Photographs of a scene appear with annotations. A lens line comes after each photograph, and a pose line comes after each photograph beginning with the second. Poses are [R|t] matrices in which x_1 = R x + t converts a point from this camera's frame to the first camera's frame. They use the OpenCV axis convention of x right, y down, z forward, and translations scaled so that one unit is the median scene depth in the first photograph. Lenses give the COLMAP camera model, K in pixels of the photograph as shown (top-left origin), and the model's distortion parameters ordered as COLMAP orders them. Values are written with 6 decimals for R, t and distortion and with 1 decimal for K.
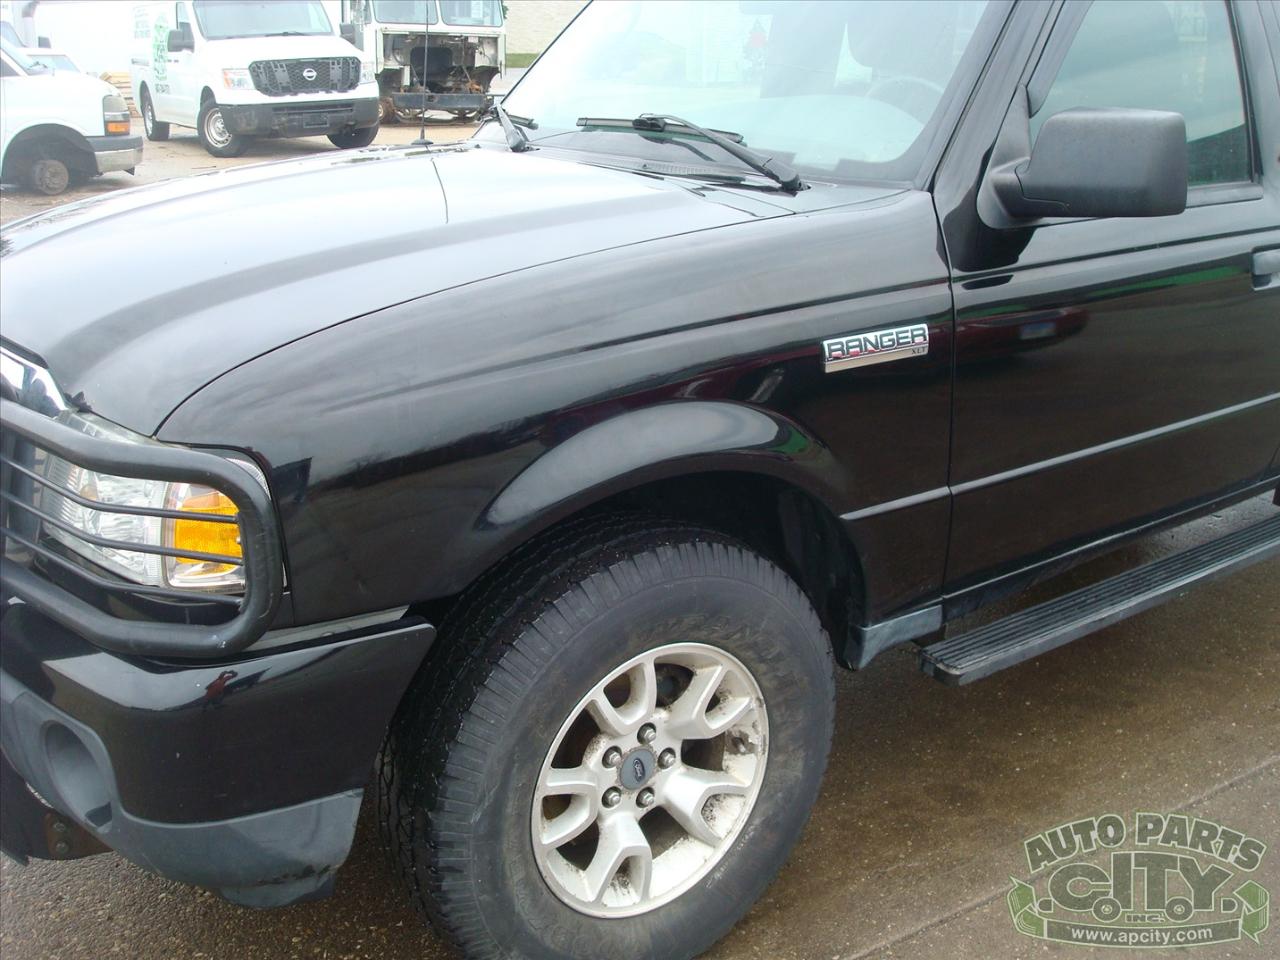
lens RADIAL K [[1341.9, 0, 618.9], [0, 1341.9, 484.8], [0, 0, 1]] dist [-0.097066, -0.043149]
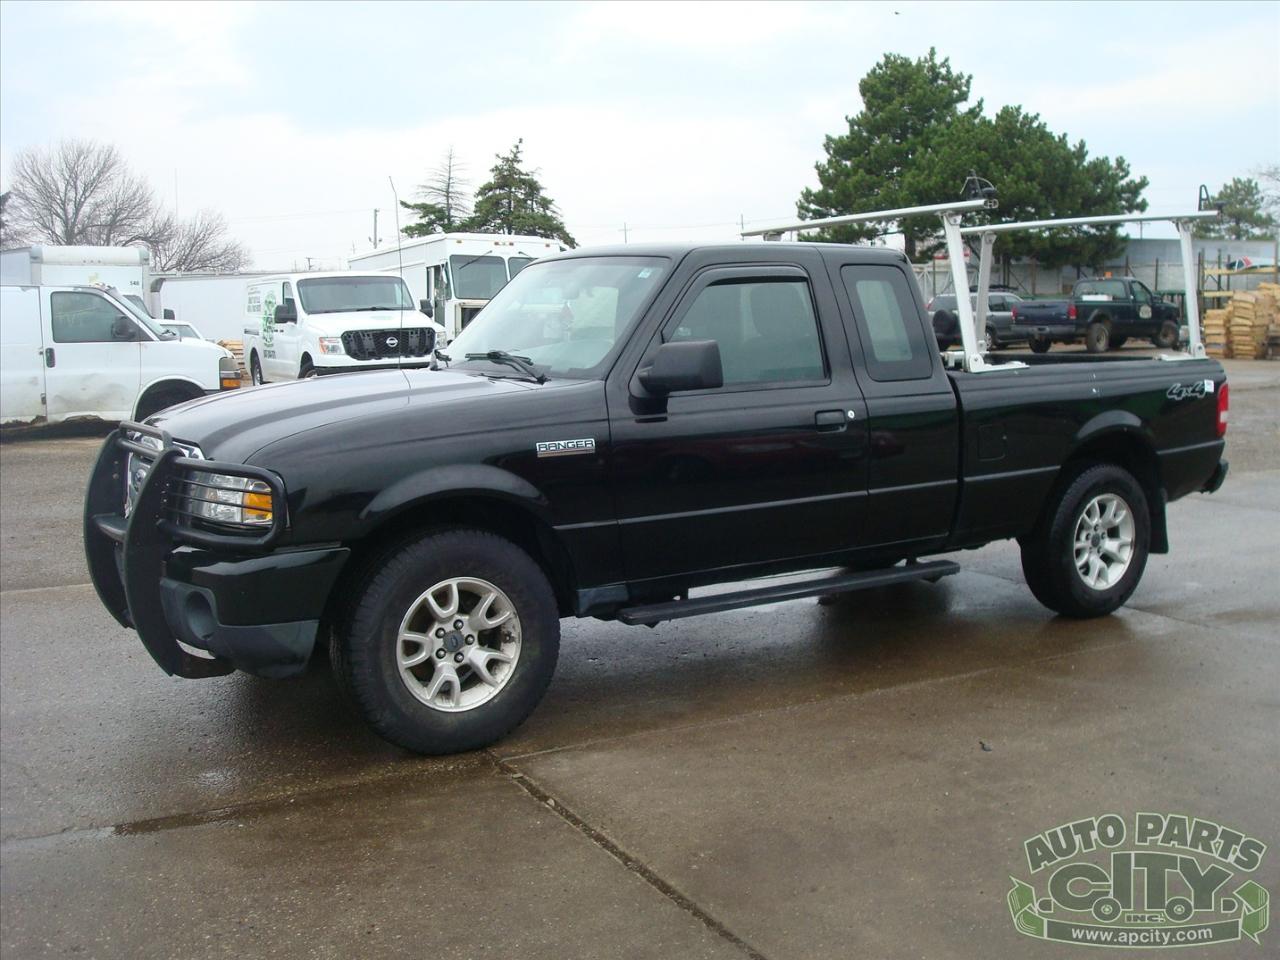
lens RADIAL K [[1332.7, 0, 628.7], [0, 1332.7, 470.8], [0, 0, 1]] dist [-0.073032, -0.101363]
pose [[0.998073, -0.009200, -0.061369, 0.396363], [-0.003419, 0.979293, -0.202418, 0.347841], [0.061960, 0.202238, 0.977375, -1.042285]]
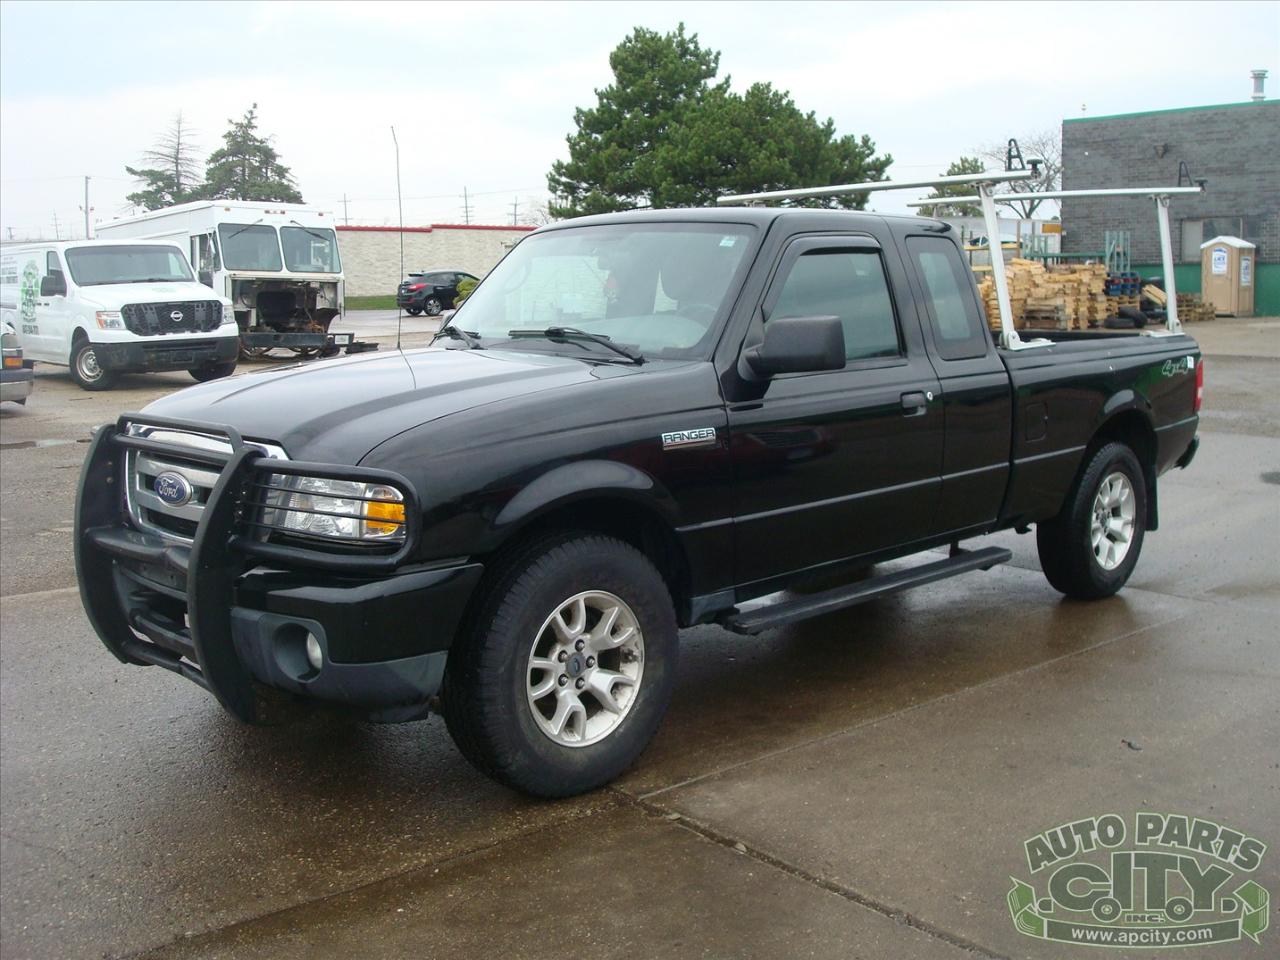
lens RADIAL K [[1332.7, 0, 628.7], [0, 1332.7, 470.8], [0, 0, 1]] dist [-0.073032, -0.101363]
pose [[0.989250, -0.029078, 0.143316, -0.157776], [0.054616, 0.982581, -0.177628, 0.259038], [-0.135655, 0.183545, 0.973606, -0.792545]]
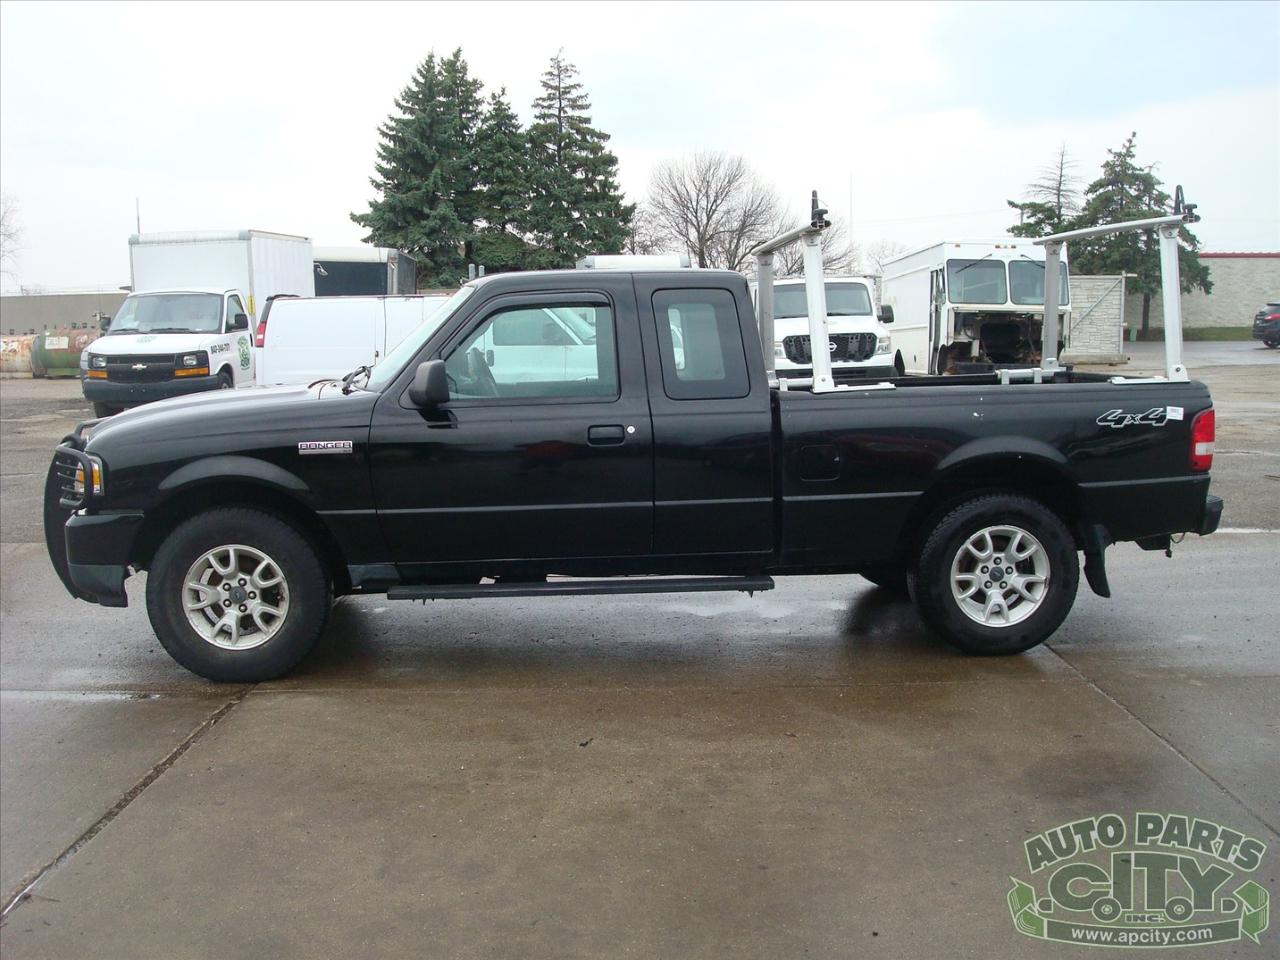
lens RADIAL K [[1327.3, 0, 591.2], [0, 1327.3, 444.7], [0, 0, 1]] dist [-0.087715, -0.031586]
pose [[0.838116, 0.031896, -0.544558, 1.934722], [-0.153399, 0.971785, -0.179174, 0.265475], [0.523479, 0.233704, 0.819361, -0.844170]]
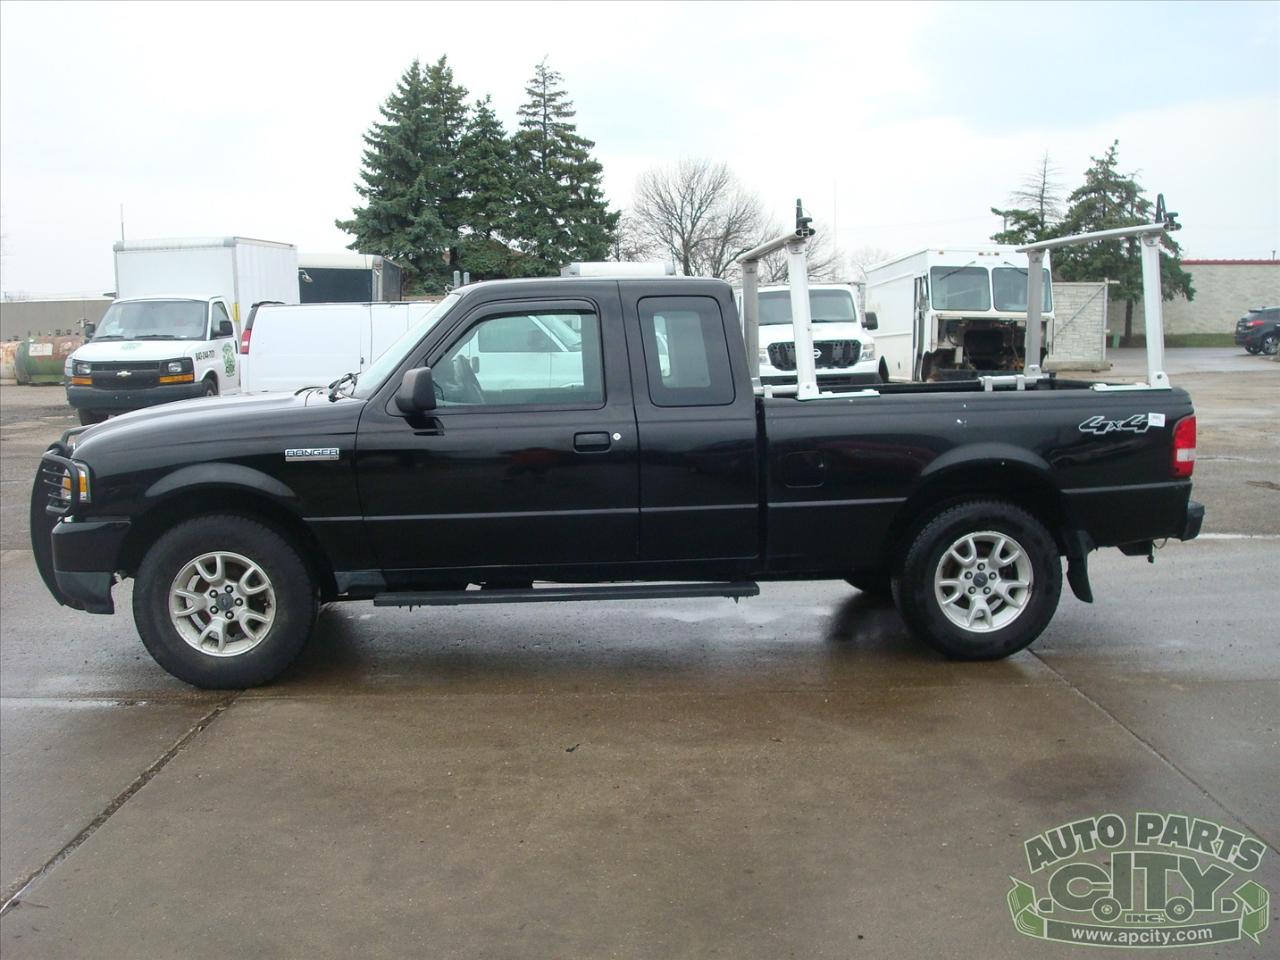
lens RADIAL K [[1327.3, 0, 591.2], [0, 1327.3, 444.7], [0, 0, 1]] dist [-0.087715, -0.031586]
pose [[0.844337, 0.028617, -0.535048, 1.938714], [-0.150640, 0.970974, -0.185785, 0.267433], [0.514201, 0.237465, 0.824140, -0.854558]]
